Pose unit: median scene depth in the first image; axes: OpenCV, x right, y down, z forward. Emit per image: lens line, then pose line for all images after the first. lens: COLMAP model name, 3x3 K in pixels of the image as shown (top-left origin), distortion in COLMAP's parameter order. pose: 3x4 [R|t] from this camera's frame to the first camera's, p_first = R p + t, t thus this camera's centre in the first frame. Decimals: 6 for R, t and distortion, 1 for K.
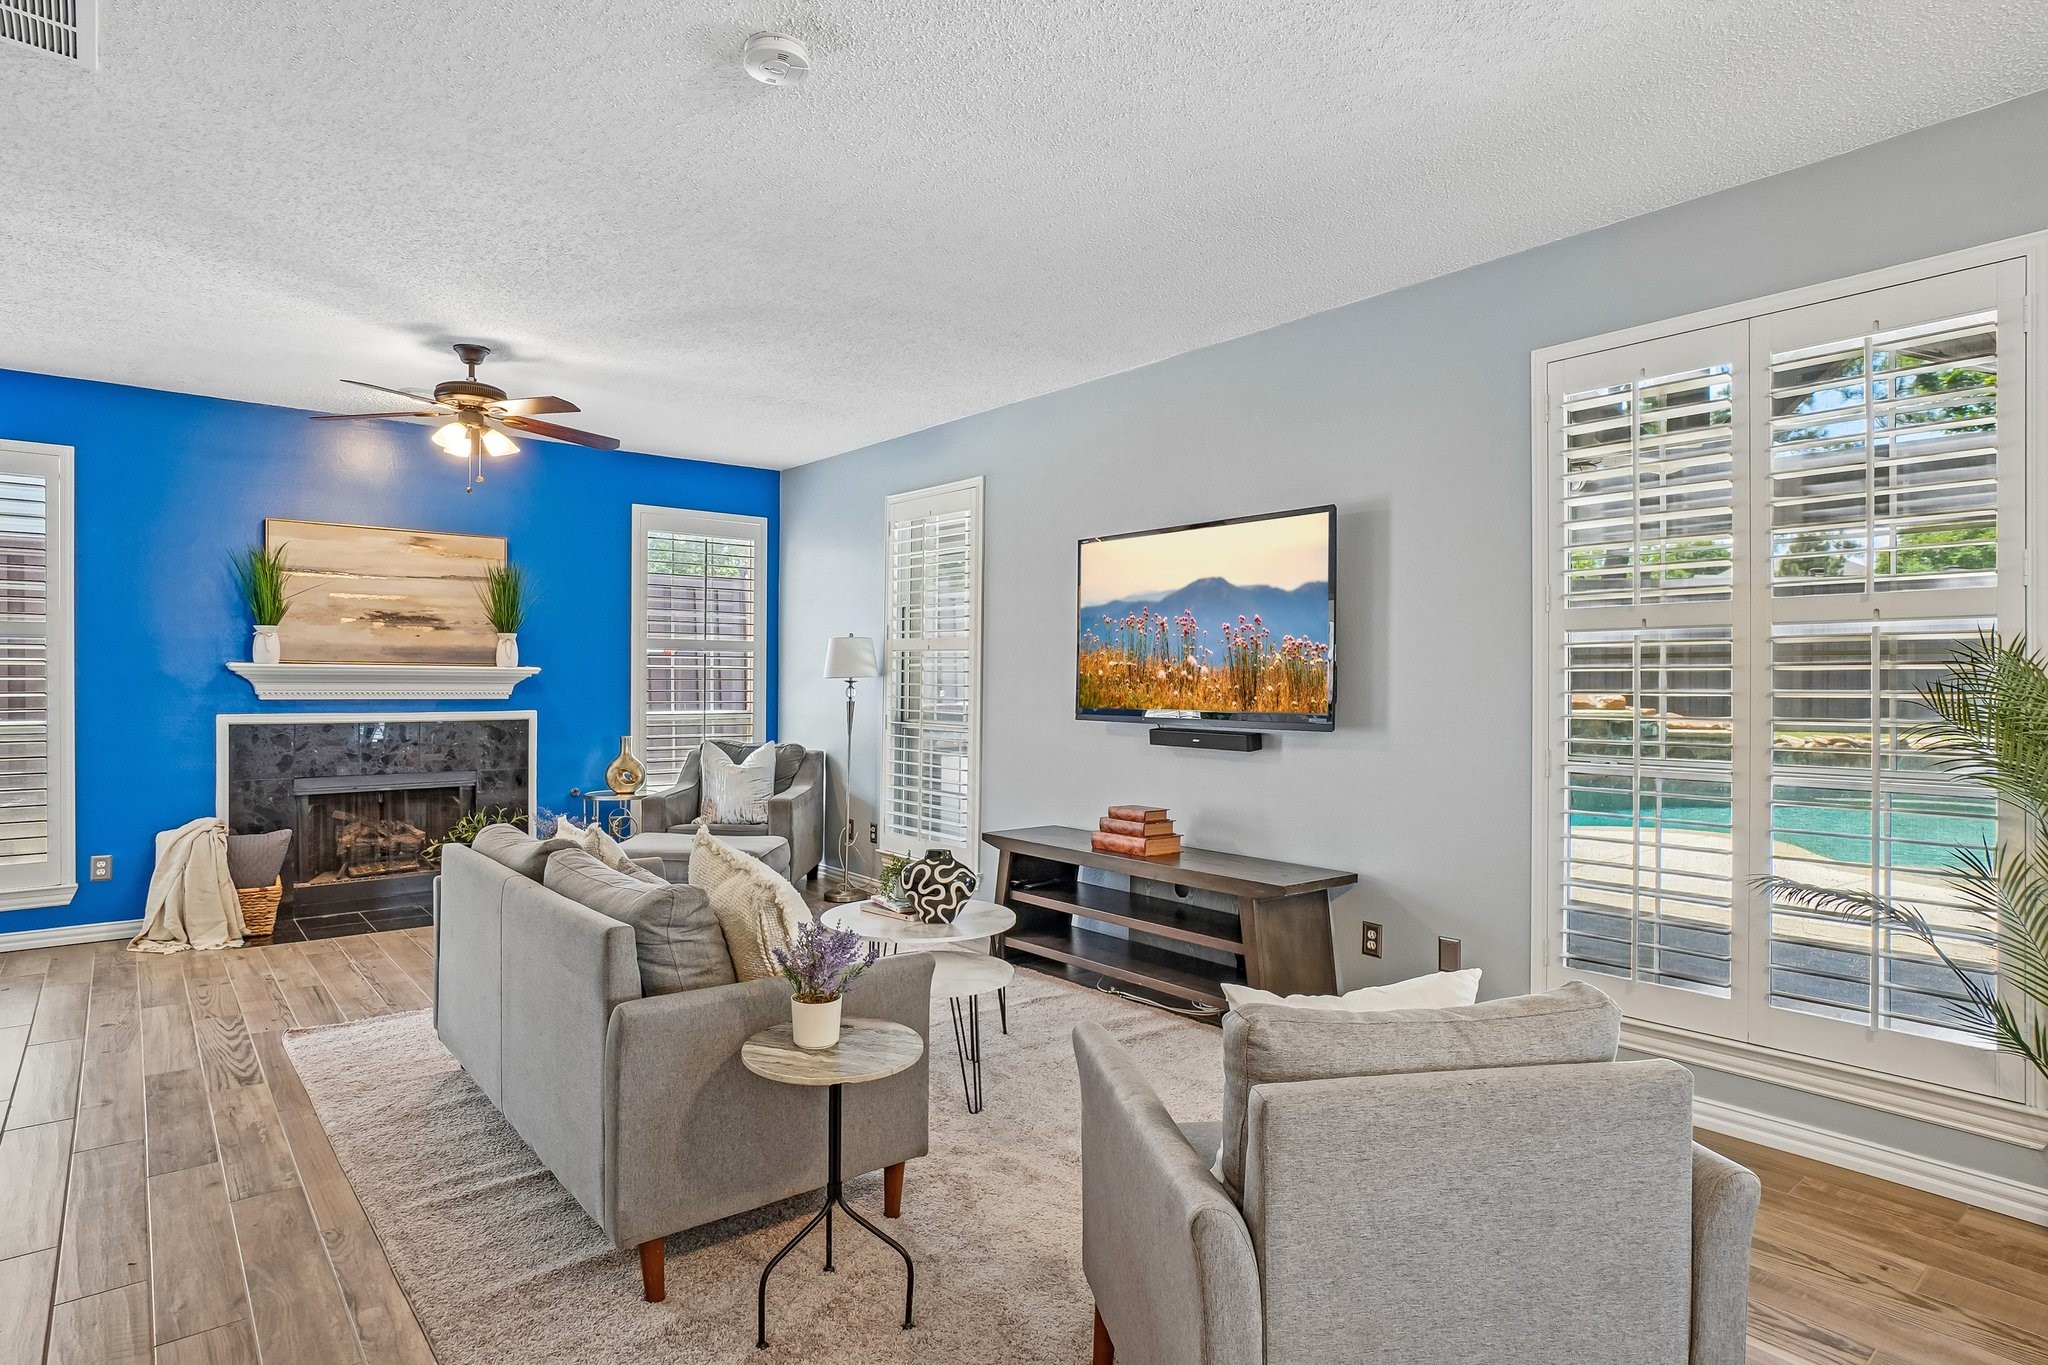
lens RADIAL K [[1053.2, 0, 1016.5], [0, 1053.2, 688.4], [0, 0, 1]] dist [-0.019698, 0.000150]
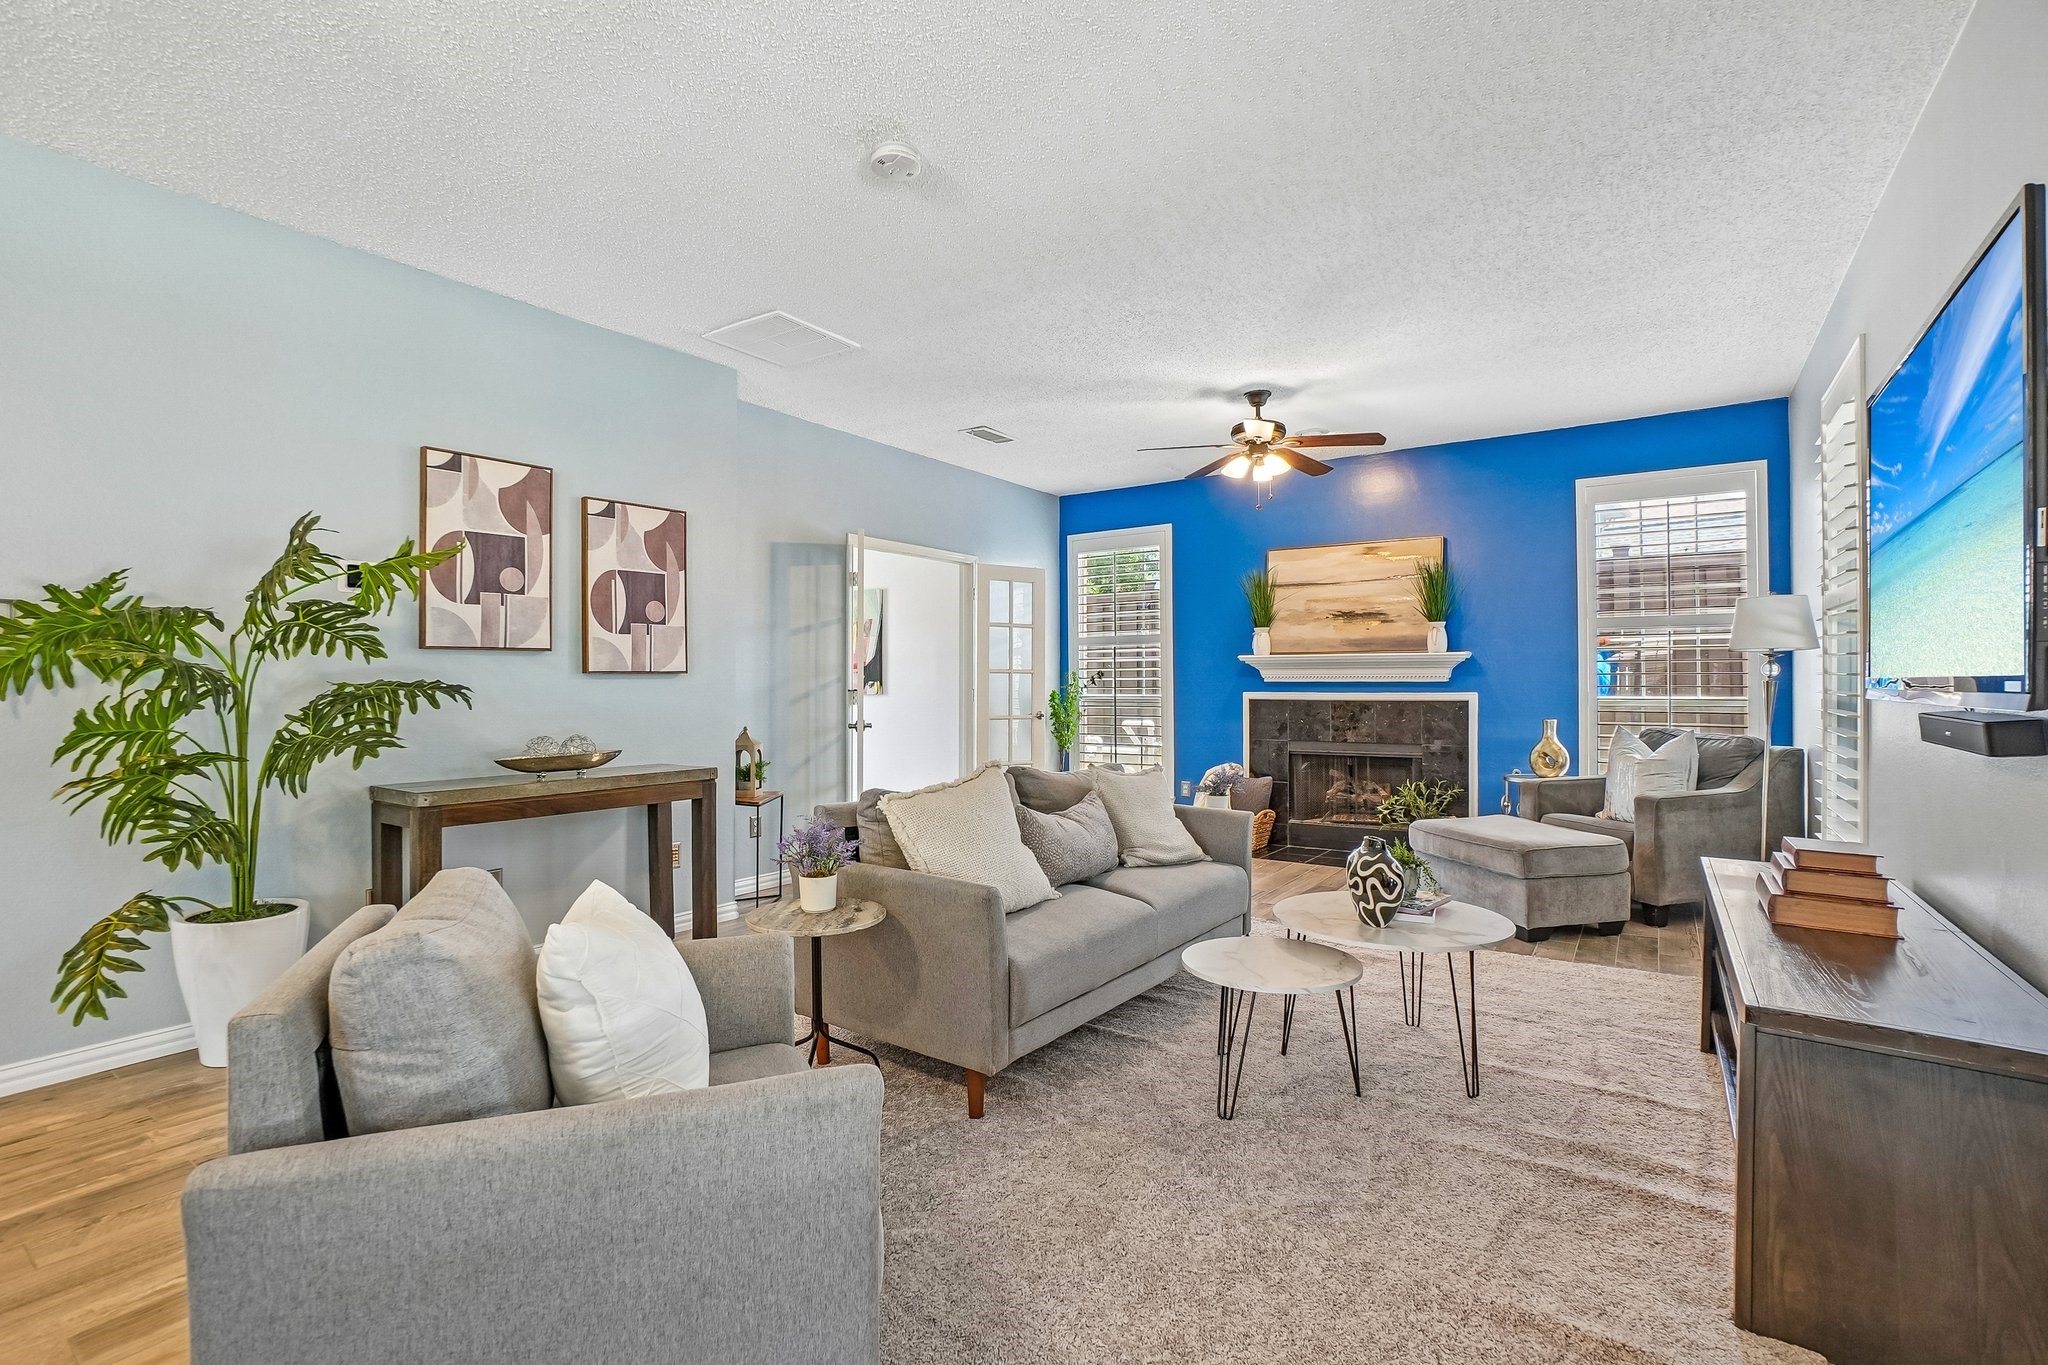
lens RADIAL K [[934.8, 0, 1018.8], [0, 934.8, 679.3], [0, 0, 1]] dist [-0.057931, 0.017608]
pose [[0.269452, -0.011769, -0.962942, 0.354992], [-0.002688, 0.999912, -0.012973, 0.023140], [0.963010, 0.006084, 0.269397, 0.331477]]
